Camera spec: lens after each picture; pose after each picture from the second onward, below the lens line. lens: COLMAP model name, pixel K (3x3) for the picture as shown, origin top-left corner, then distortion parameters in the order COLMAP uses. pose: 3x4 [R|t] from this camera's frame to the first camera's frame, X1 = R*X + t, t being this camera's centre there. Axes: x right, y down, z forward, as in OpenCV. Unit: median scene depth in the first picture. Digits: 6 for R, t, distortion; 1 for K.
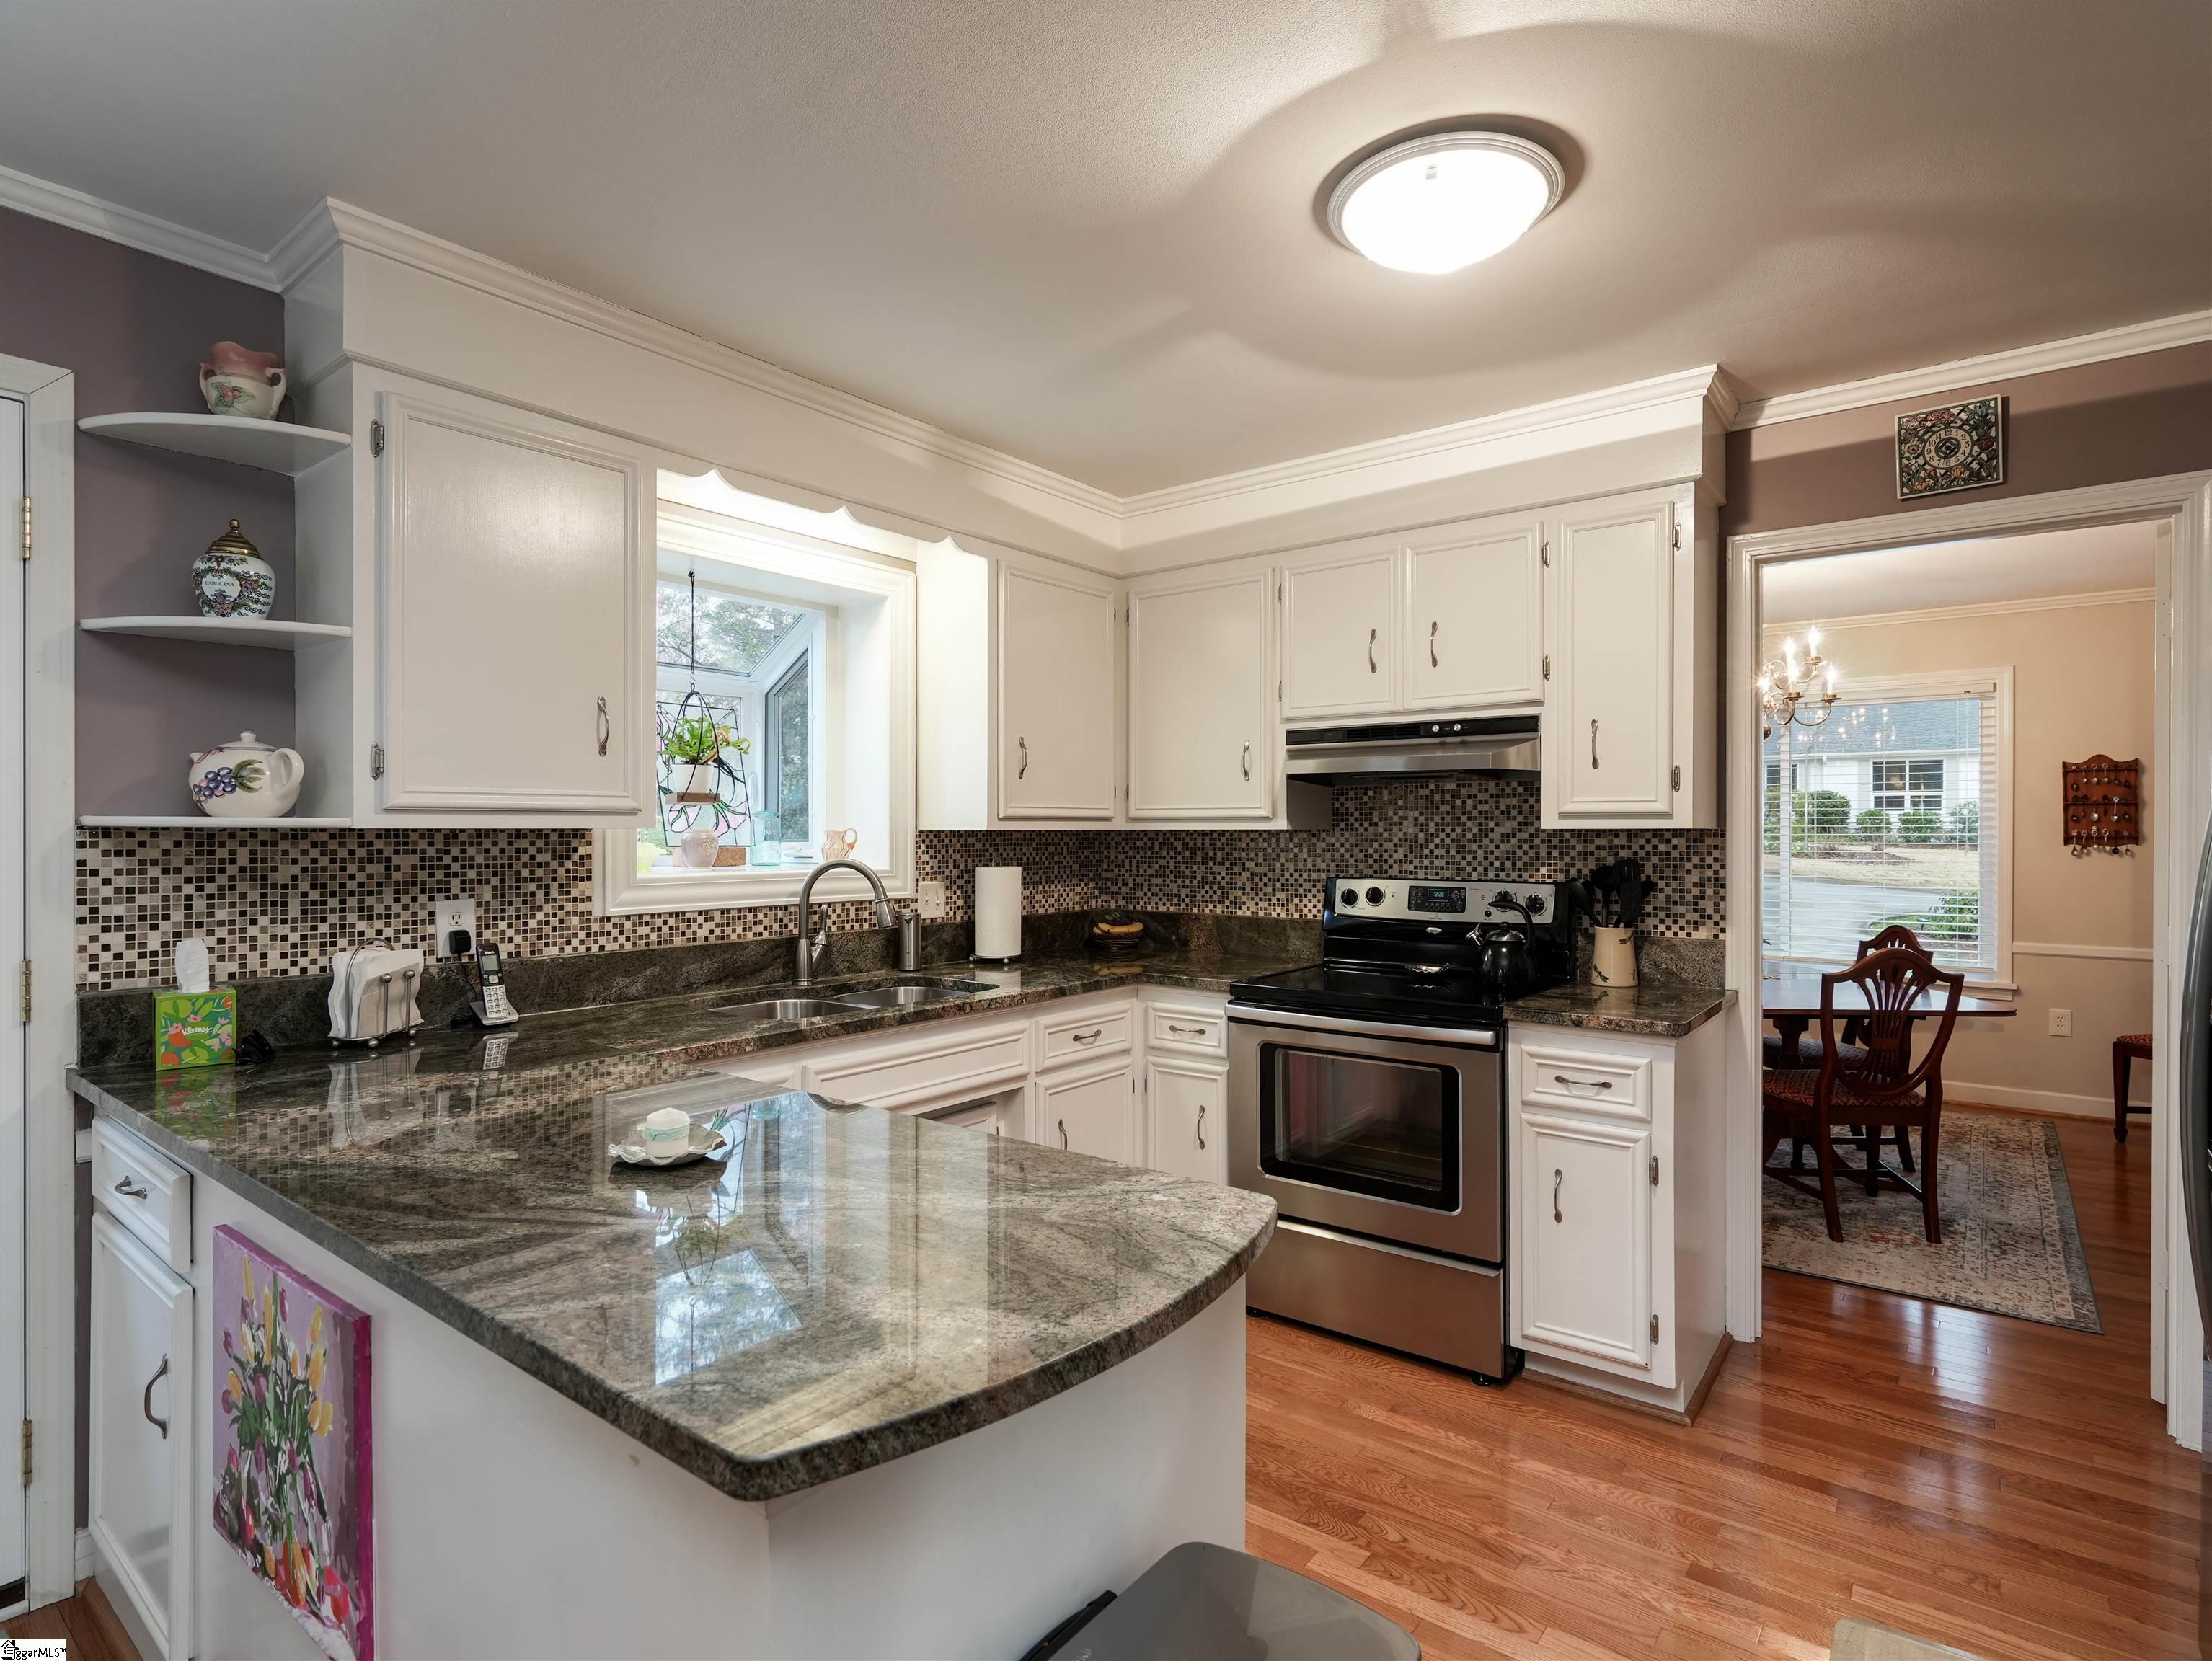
lens RADIAL K [[1131.6, 0, 1082.8], [0, 1131.6, 835.4], [0, 0, 1]] dist [-0.006005, 0.000344]
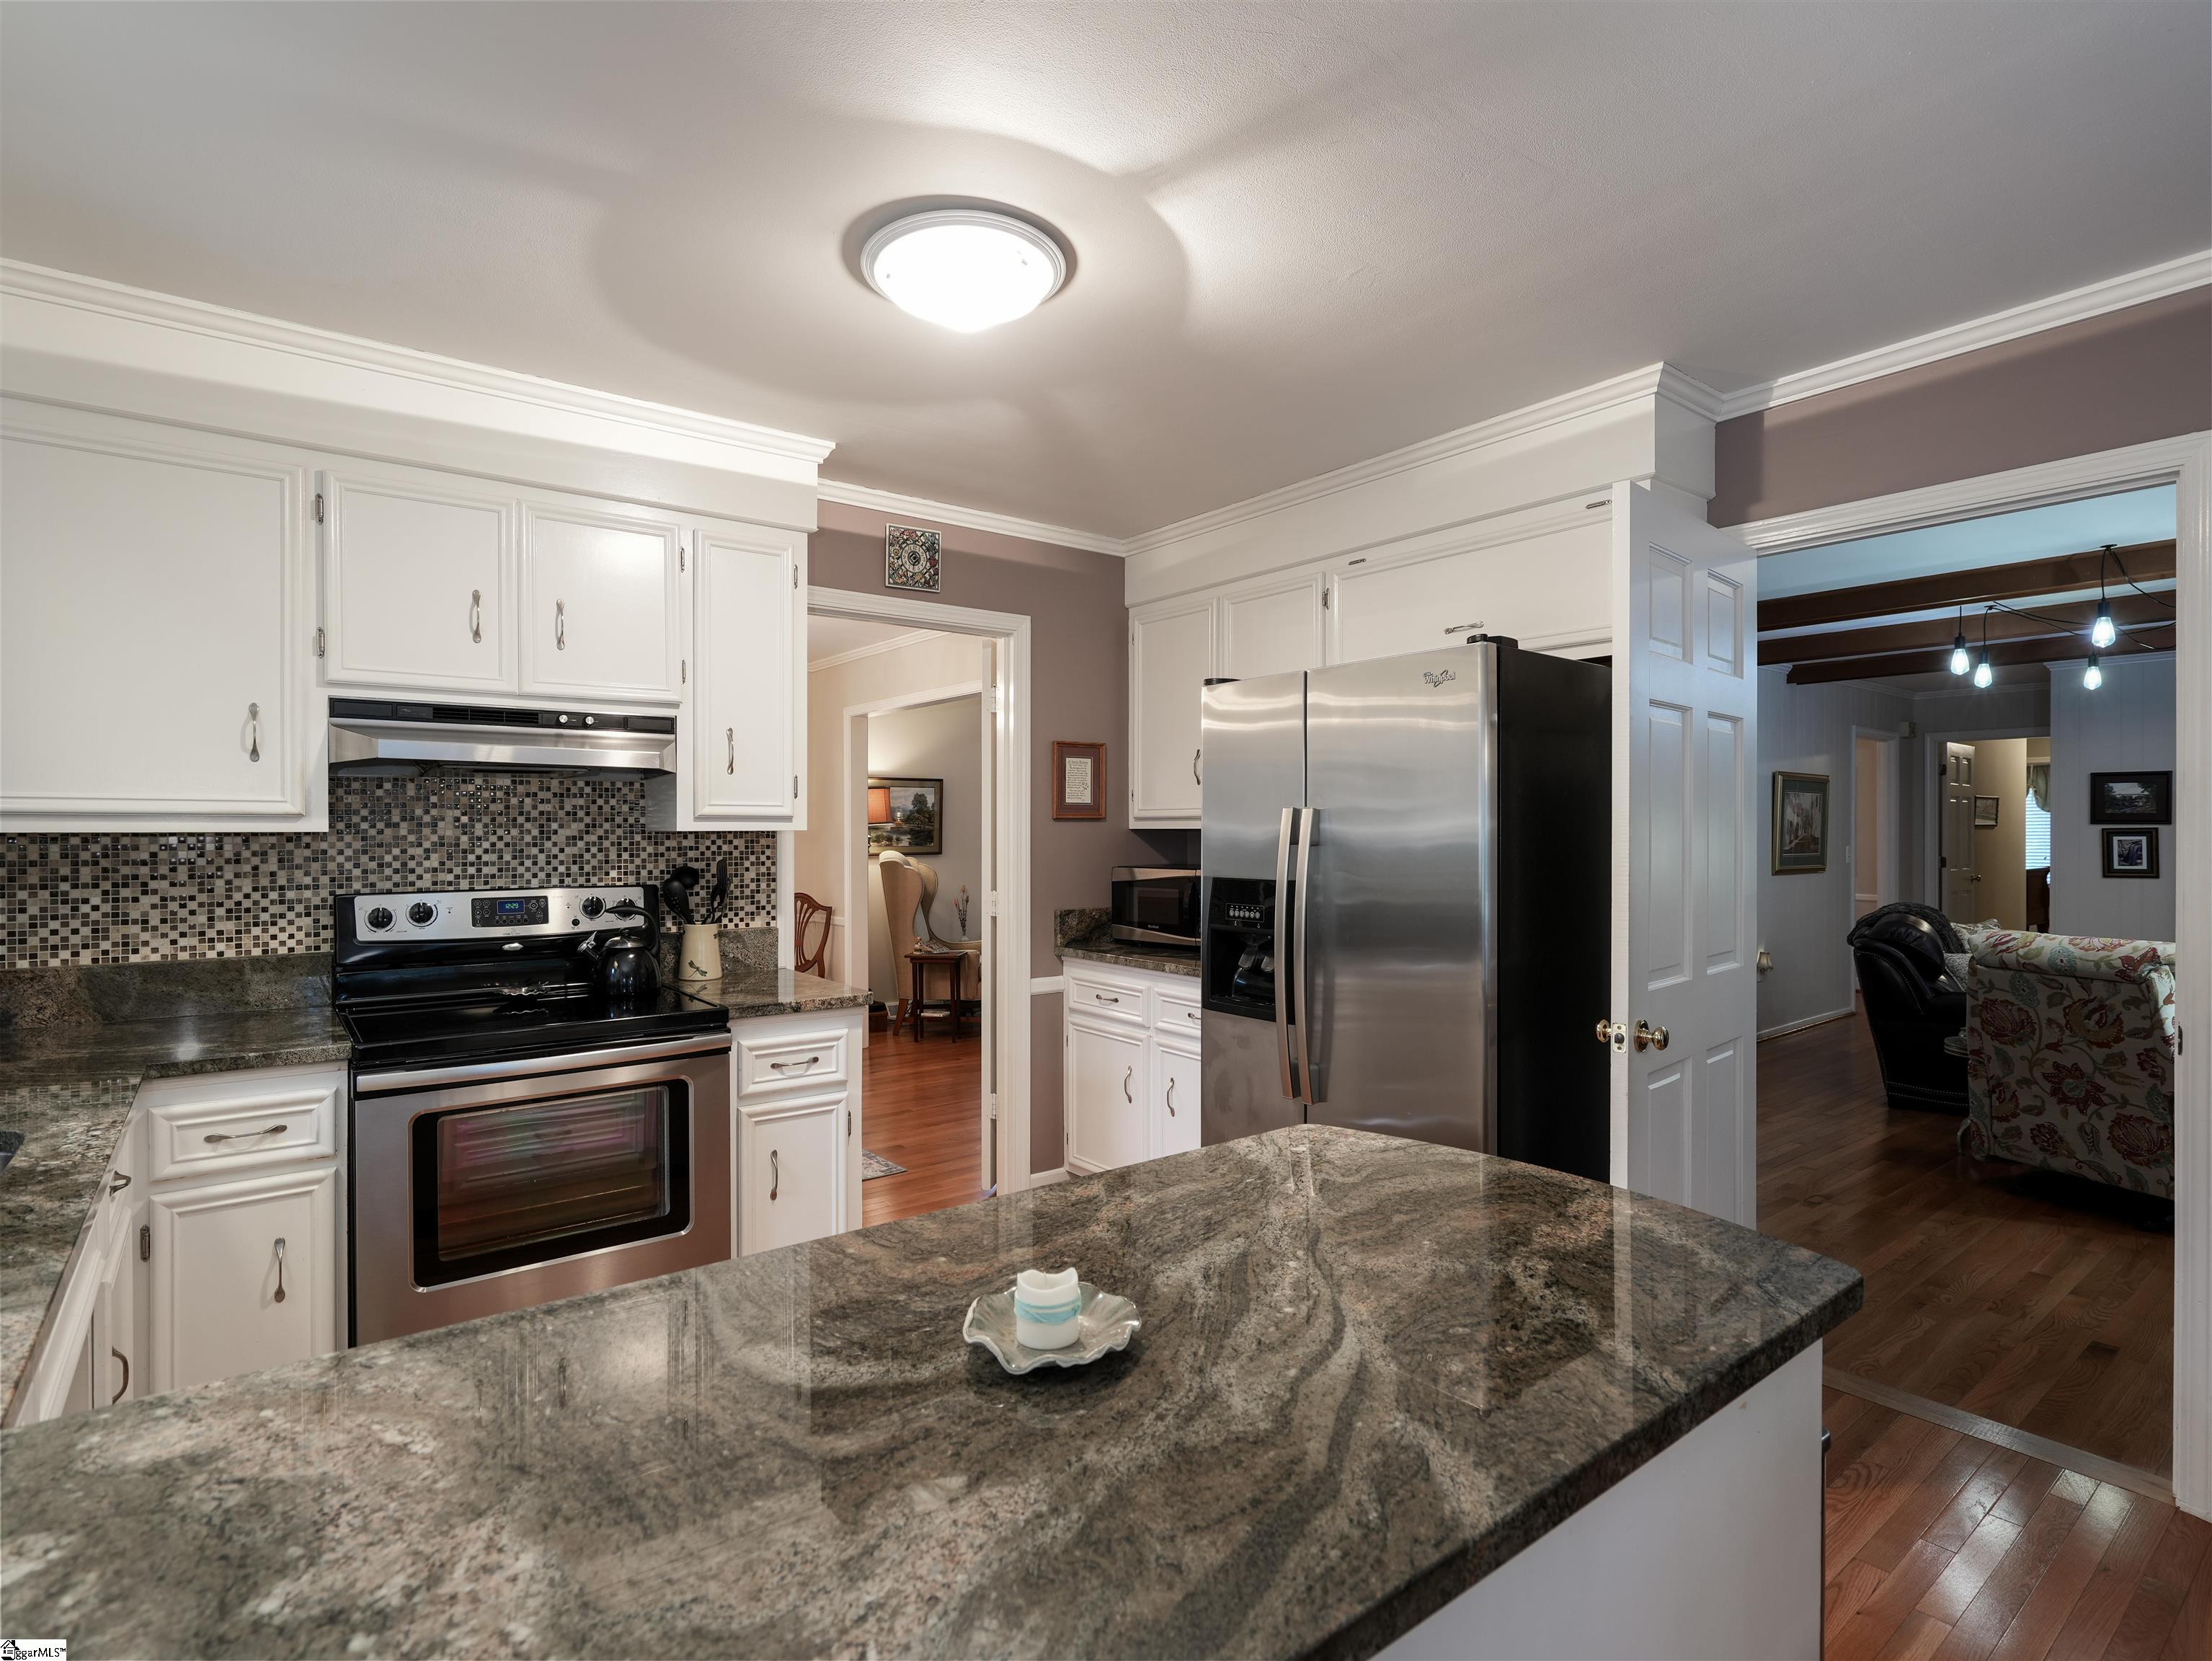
lens RADIAL K [[1131.8, 0, 1084.2], [0, 1131.8, 826.1], [0, 0, 1]] dist [-0.006005, 0.000344]
pose [[0.247473, 0.004382, 0.968885, -0.427189], [0.006929, 0.999956, -0.006292, -0.000951], [-0.968870, 0.008270, 0.247431, 0.357609]]
